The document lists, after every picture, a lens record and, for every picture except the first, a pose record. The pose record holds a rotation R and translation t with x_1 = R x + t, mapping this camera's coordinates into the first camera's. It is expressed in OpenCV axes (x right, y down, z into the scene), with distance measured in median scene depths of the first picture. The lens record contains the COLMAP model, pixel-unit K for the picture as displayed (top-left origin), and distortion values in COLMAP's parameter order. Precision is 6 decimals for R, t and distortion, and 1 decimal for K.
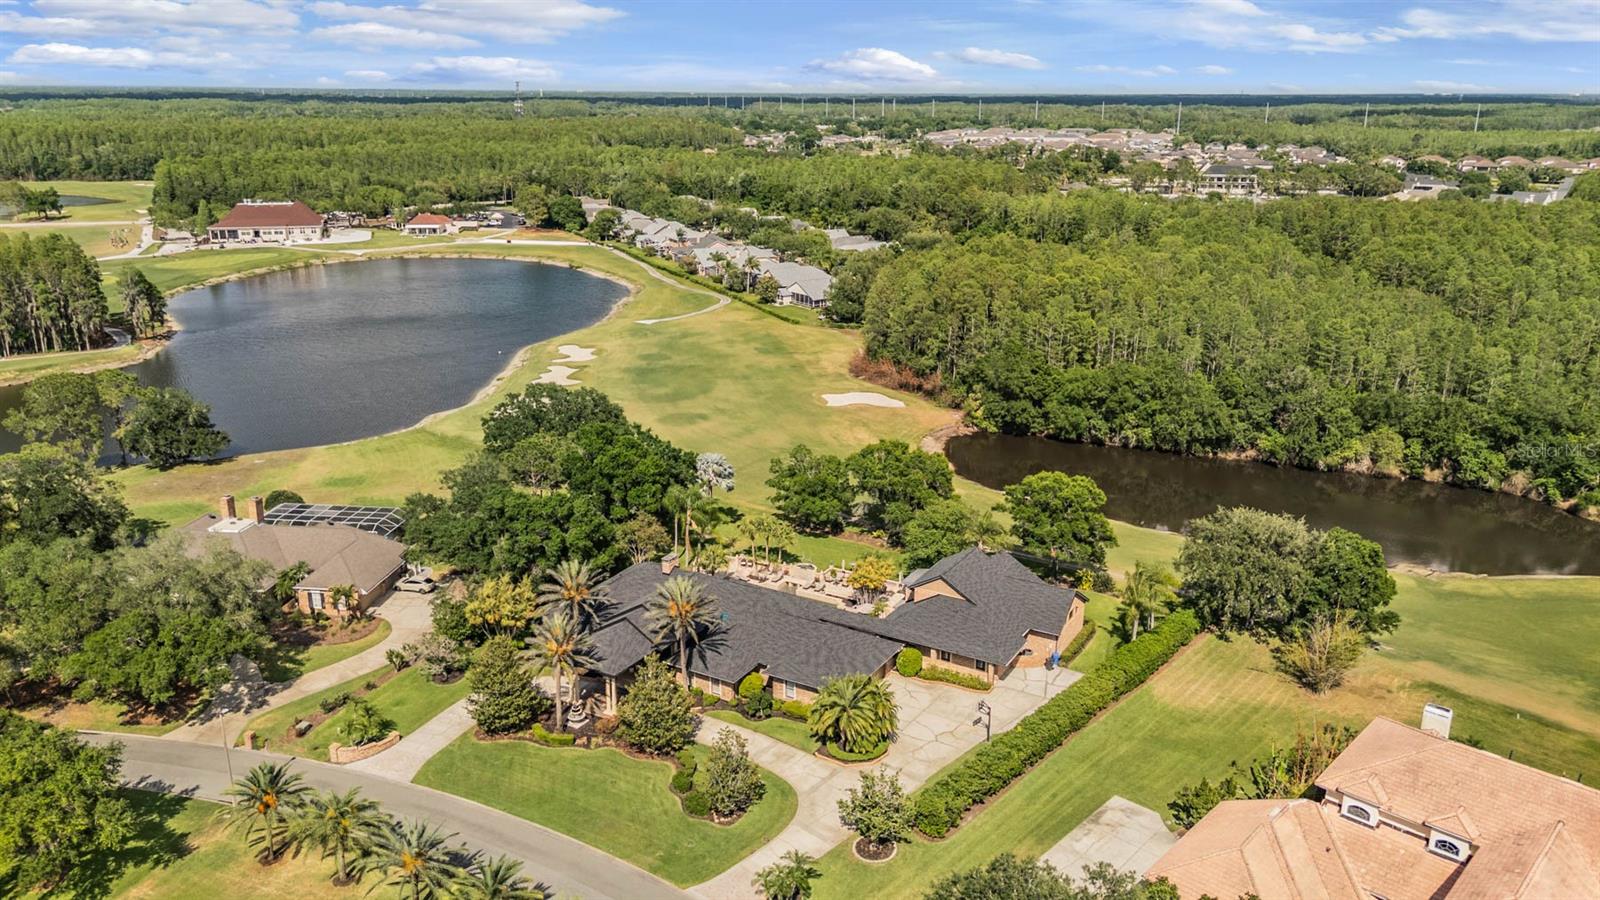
lens RADIAL K [[1209.2, 0, 804.8], [0, 1209.2, 424.6], [0, 0, 1]] dist [0.118034, -0.241277]
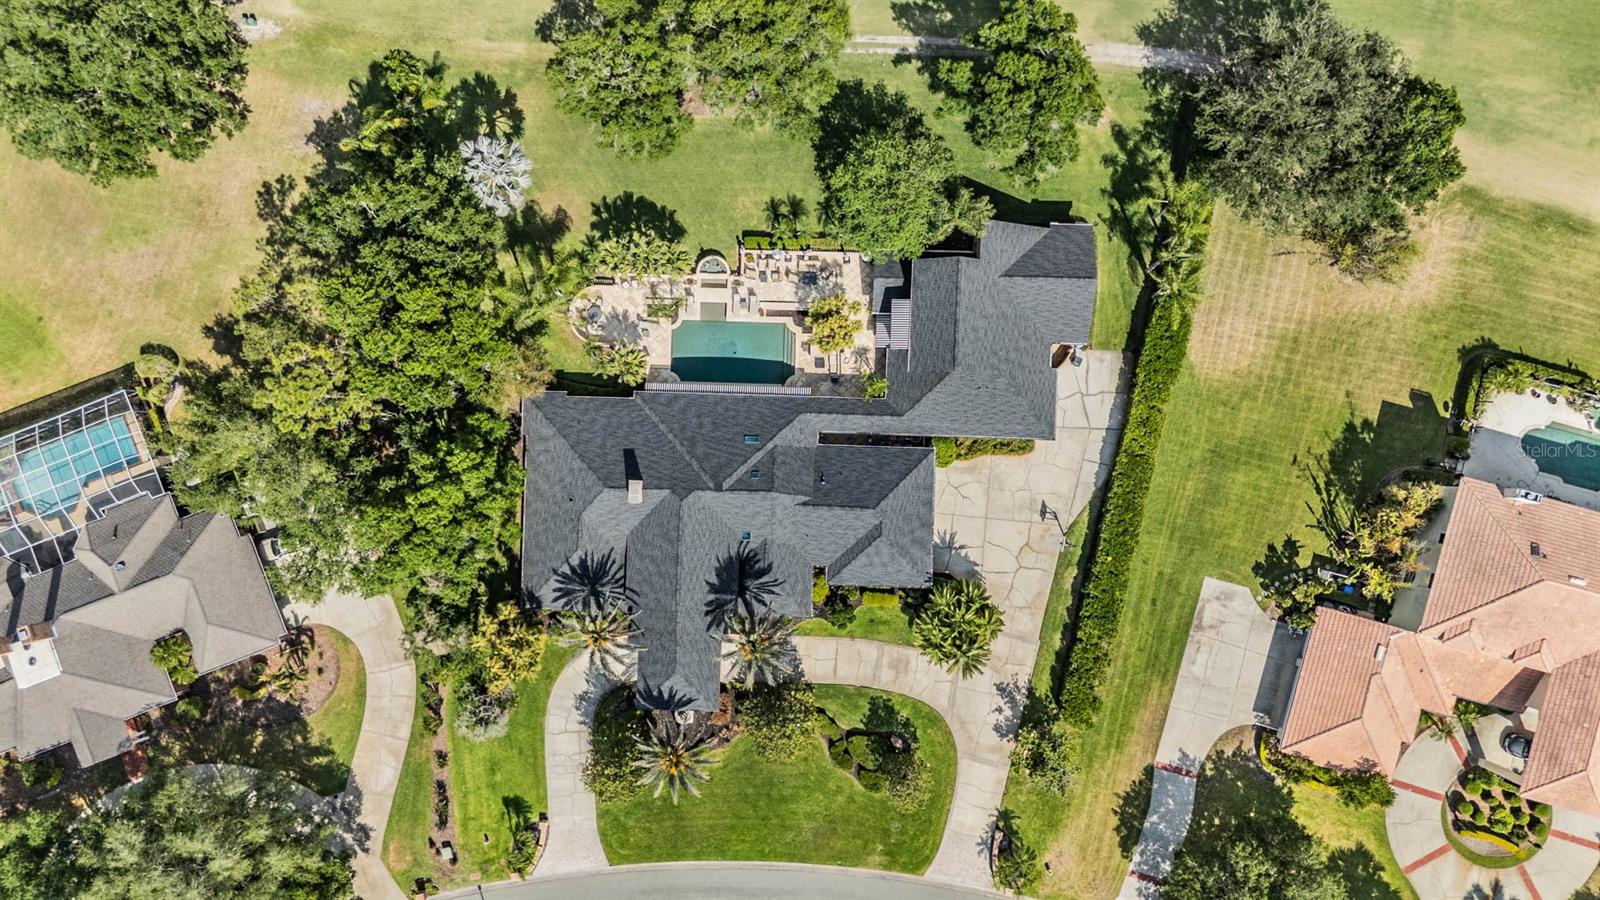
lens RADIAL K [[1189.9, 0, 800.0], [0, 1189.9, 450.0], [0, 0, 1]] dist [0.078161, -0.086644]
pose [[0.882645, -0.469705, -0.017762, 0.010303], [0.151102, 0.247756, 0.956967, -0.695606], [-0.445091, -0.847346, 0.289654, 0.840260]]
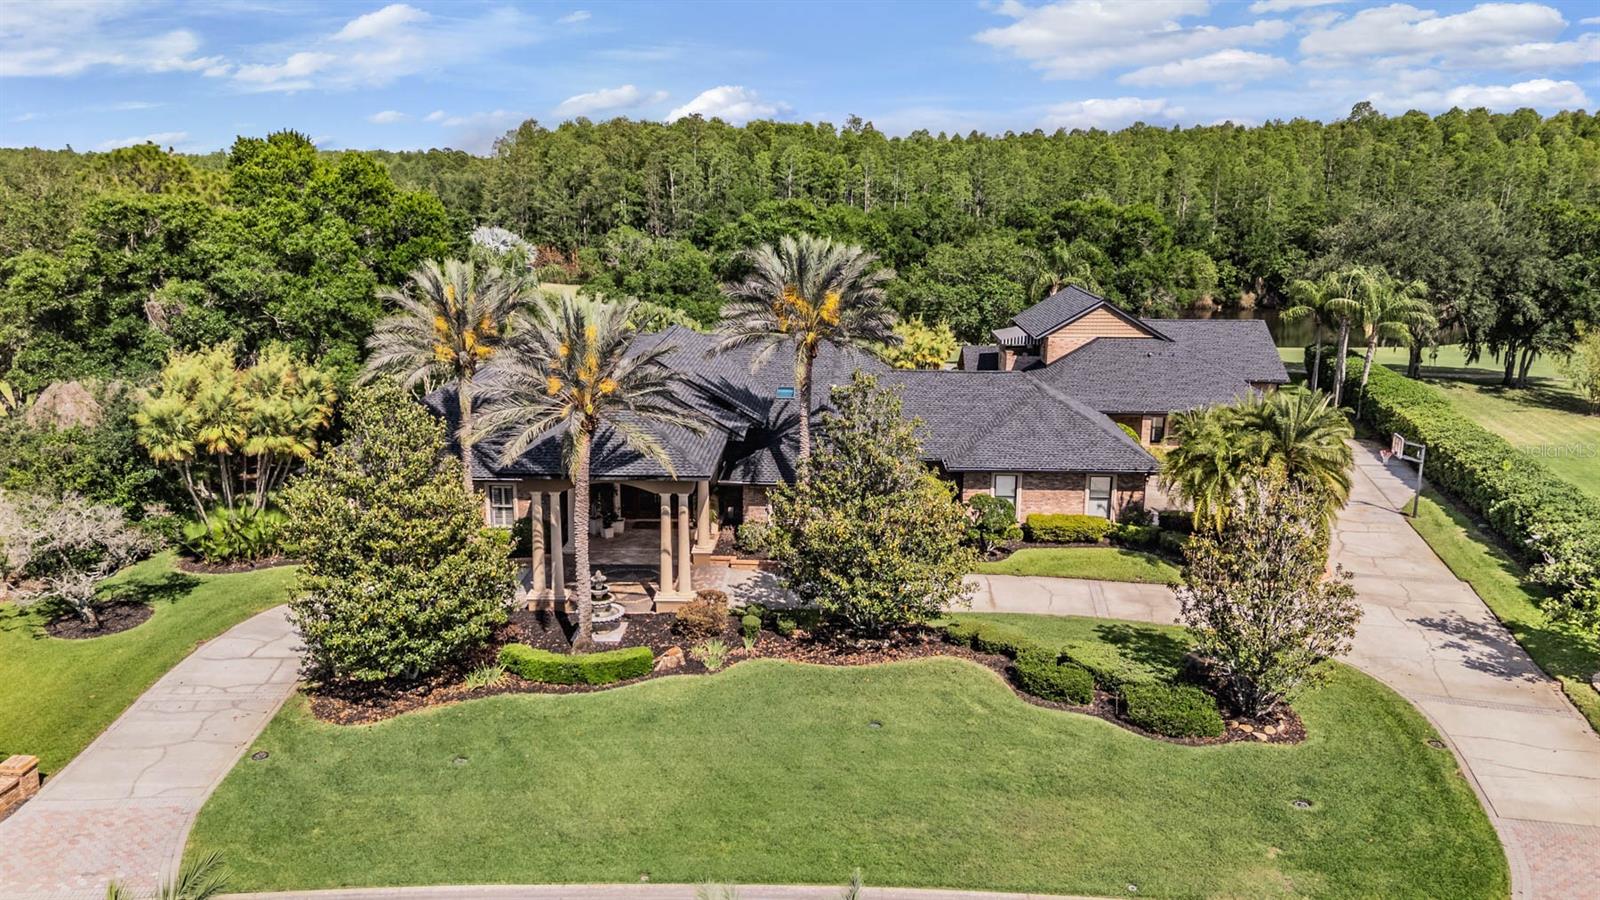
lens RADIAL K [[1189.9, 0, 800.0], [0, 1189.9, 450.0], [0, 0, 1]] dist [0.078161, -0.086644]
pose [[0.881329, -0.105239, 0.460635, -0.283736], [0.128205, 0.991570, -0.018753, 0.199907], [-0.454778, 0.075583, 0.887392, 0.641897]]
